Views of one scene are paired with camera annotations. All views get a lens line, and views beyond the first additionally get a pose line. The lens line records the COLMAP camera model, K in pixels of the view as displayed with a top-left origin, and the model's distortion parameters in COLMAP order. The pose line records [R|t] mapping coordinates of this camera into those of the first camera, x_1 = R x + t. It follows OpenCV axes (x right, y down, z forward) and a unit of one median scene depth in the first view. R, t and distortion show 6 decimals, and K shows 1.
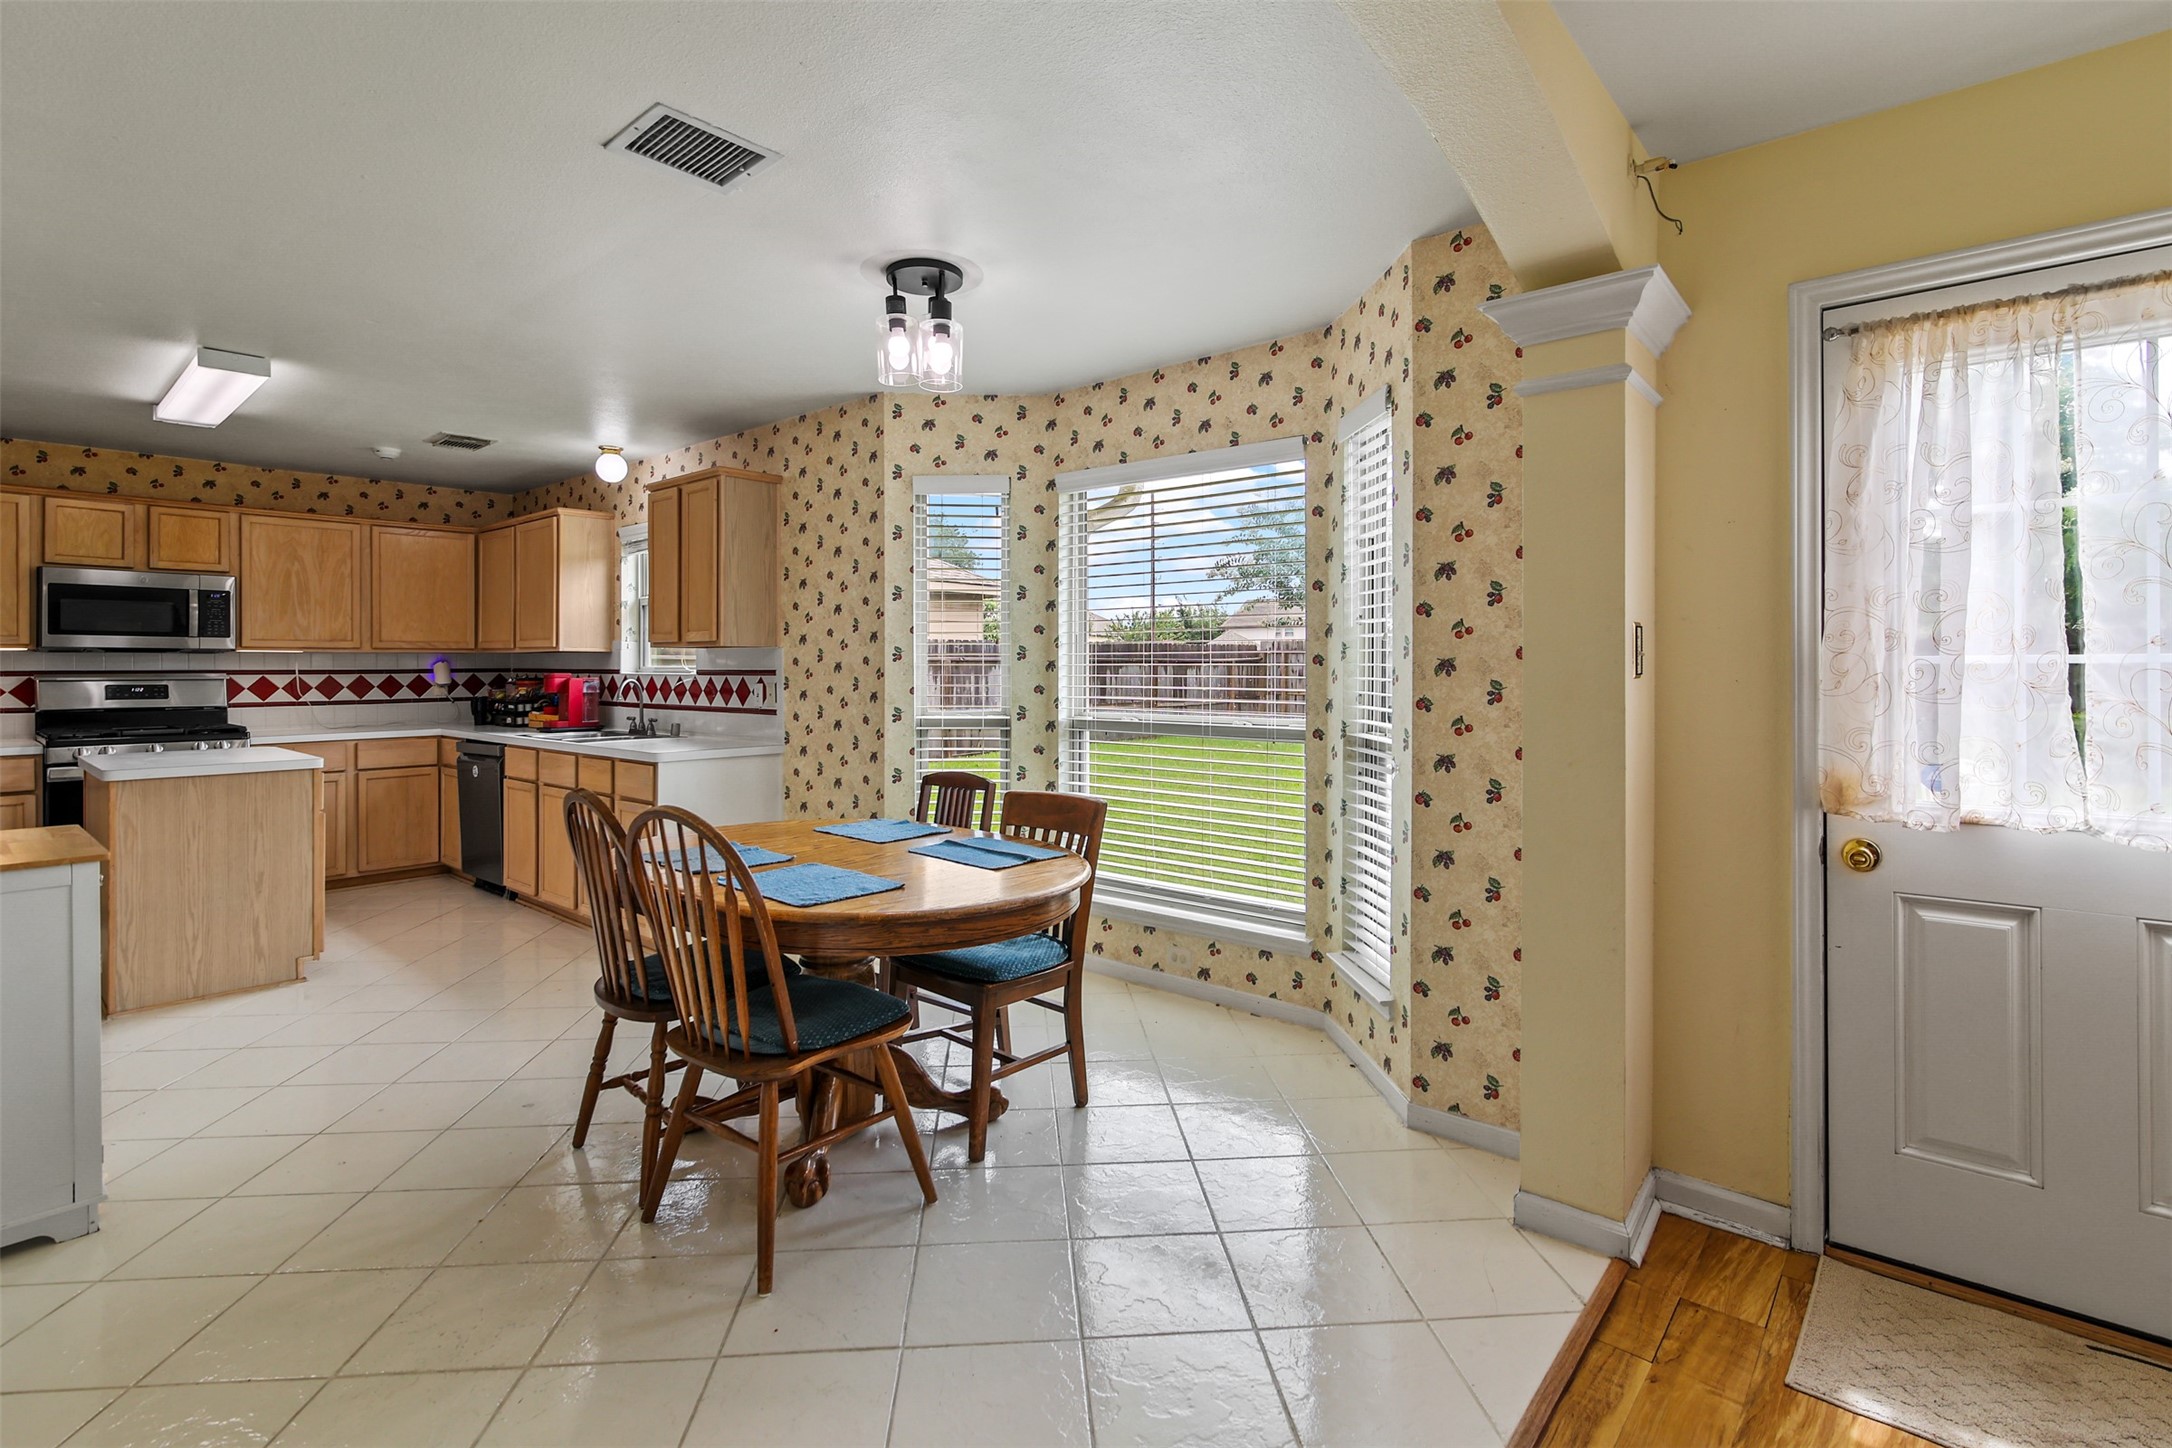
lens RADIAL K [[1021.4, 0, 1078.8], [0, 1021.4, 664.6], [0, 0, 1]] dist [-0.001096, 0.000459]
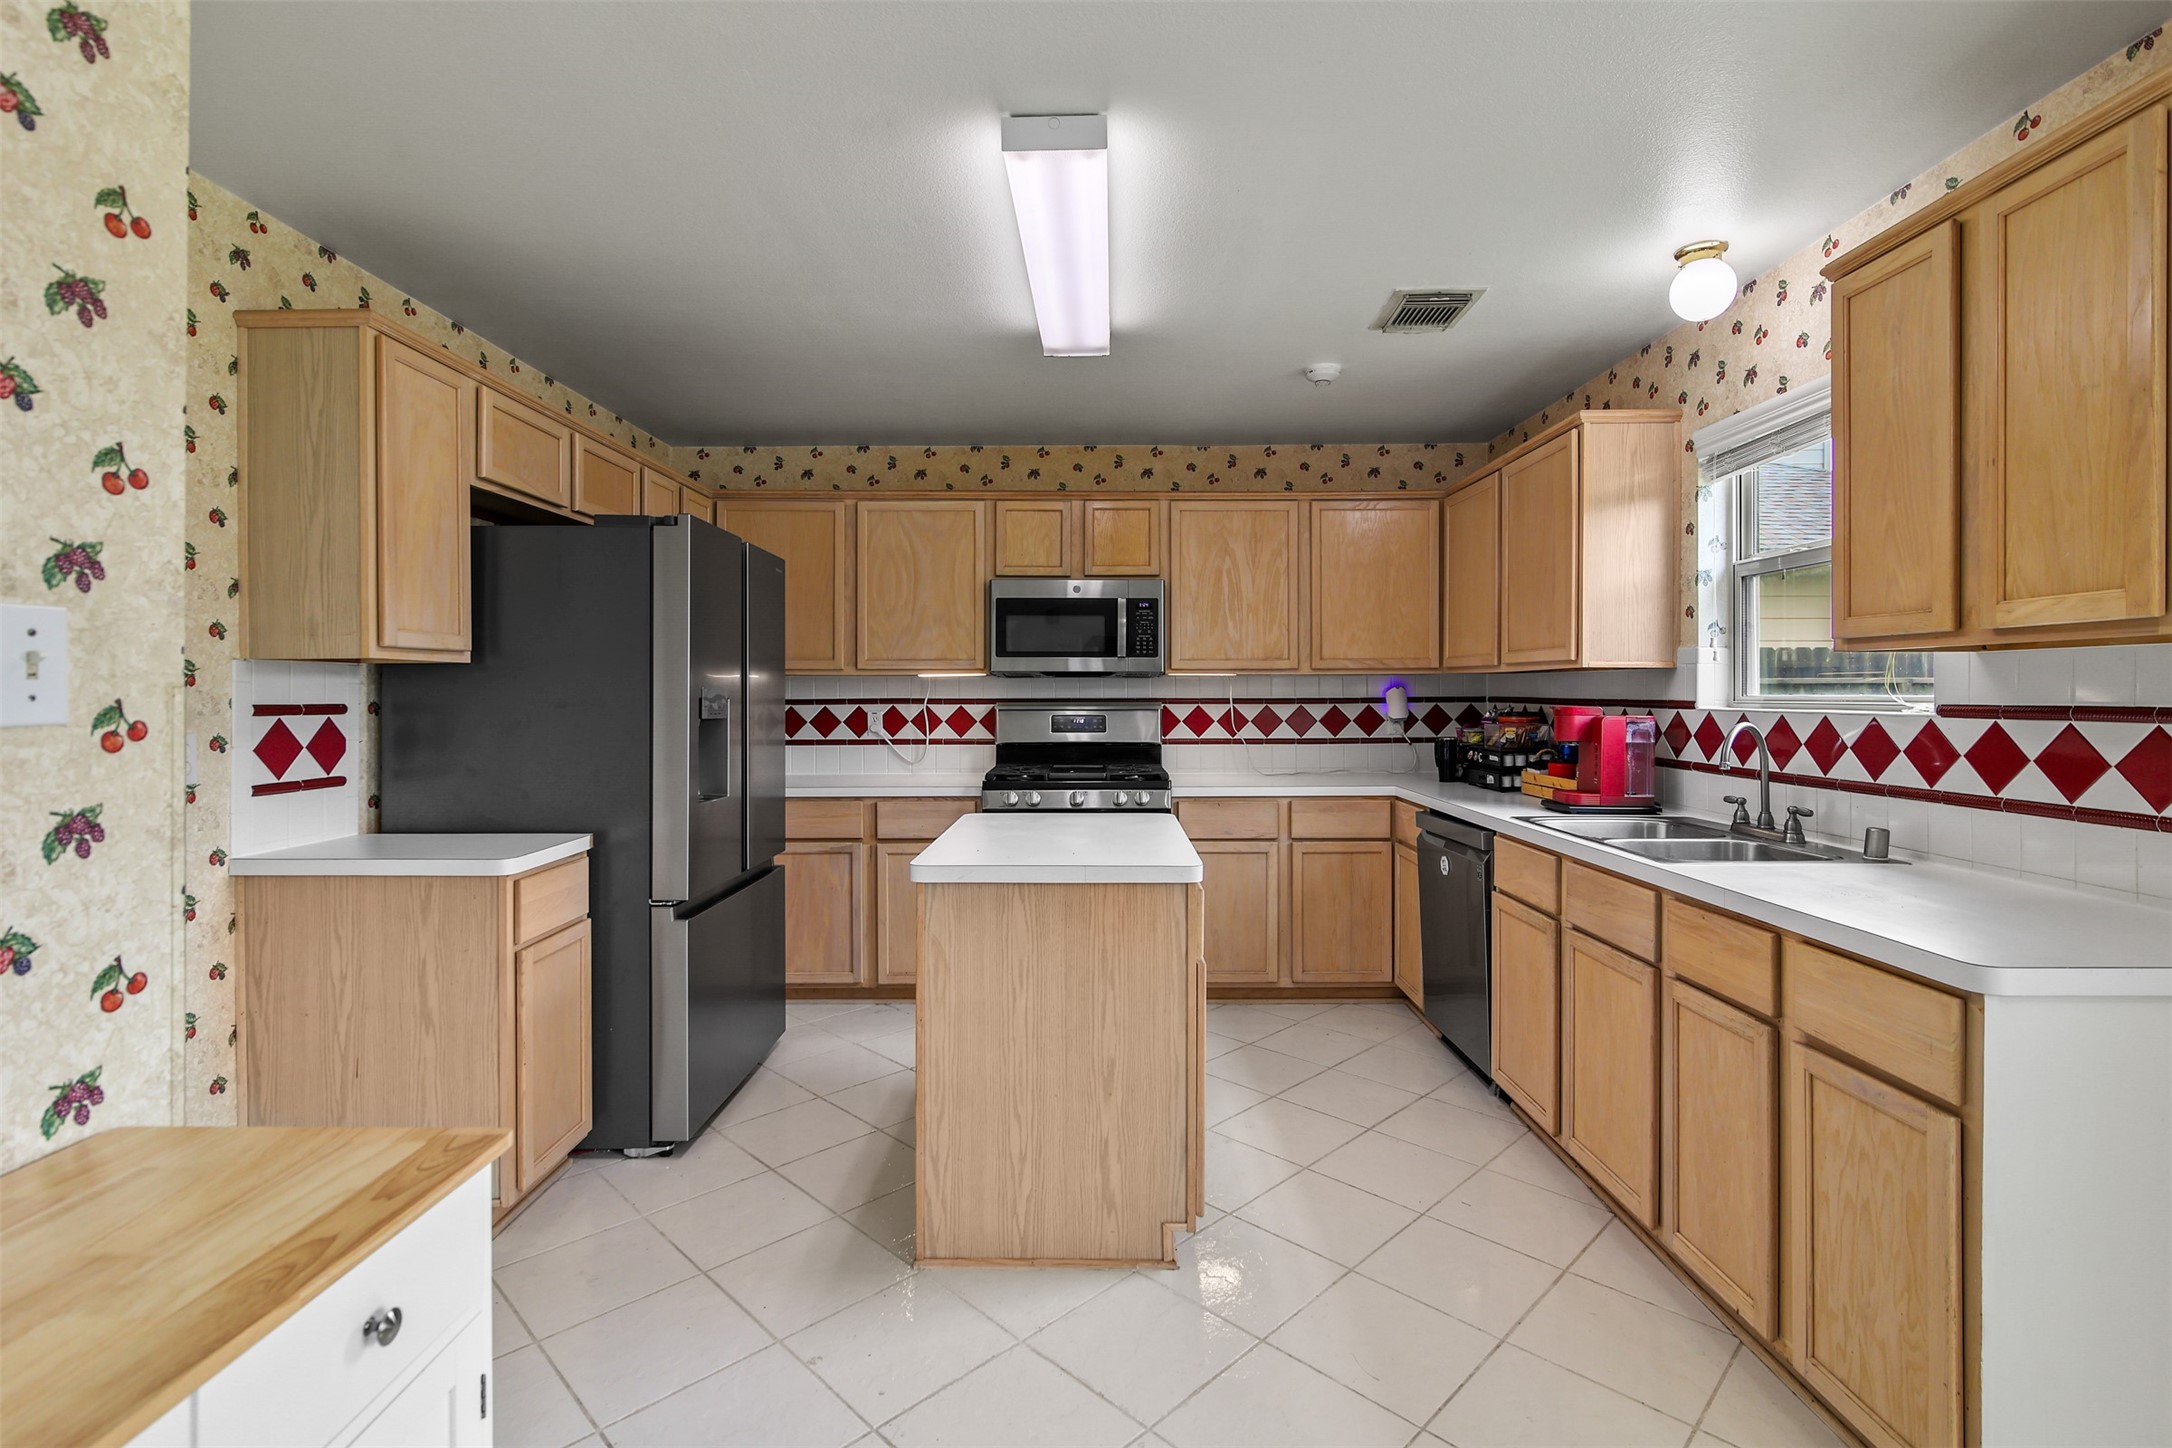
lens RADIAL K [[1000.0, 0, 1091.5], [0, 1000.0, 692.8], [0, 0, 1]] dist [-0.001866, 0.000074]
pose [[0.656296, 0.001102, -0.754503, -0.271806], [0.000662, 0.999998, 0.002037, -0.000644], [0.754503, -0.001836, 0.656294, 0.437435]]
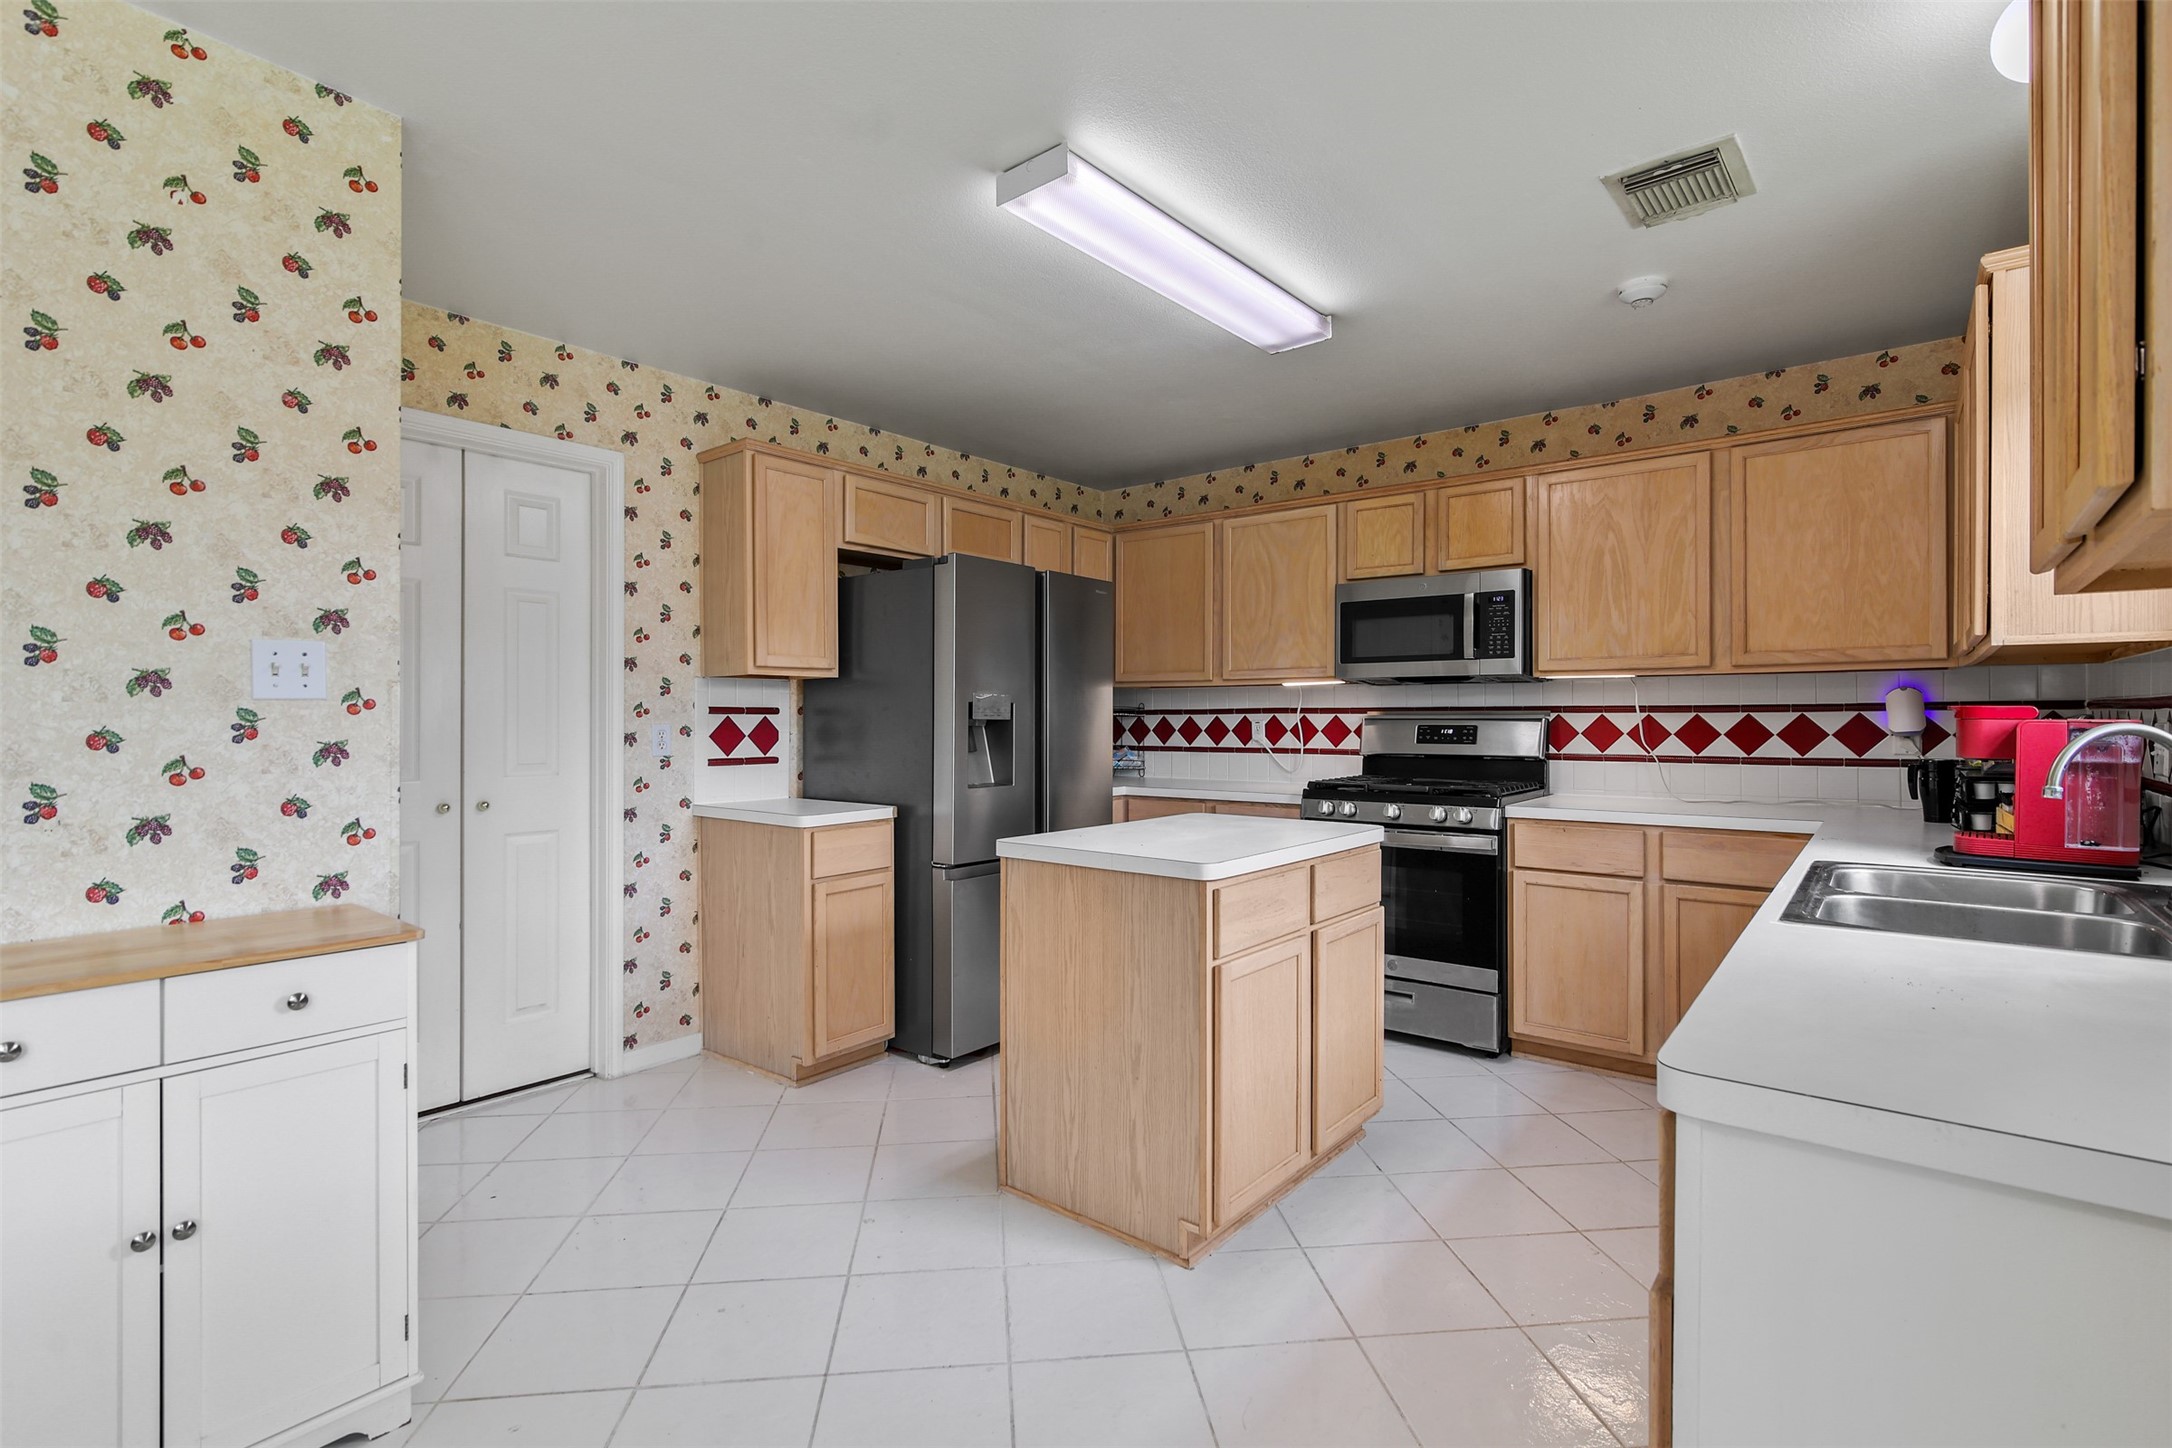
lens RADIAL K [[1010.5, 0, 1081.6], [0, 1010.5, 717.2], [0, 0, 1]] dist [0.000053, 0.000083]
pose [[0.038150, 0.002367, -0.999269, -0.157955], [0.002534, 0.999994, 0.002466, 0.010619], [0.999269, -0.002626, 0.038143, 0.658530]]
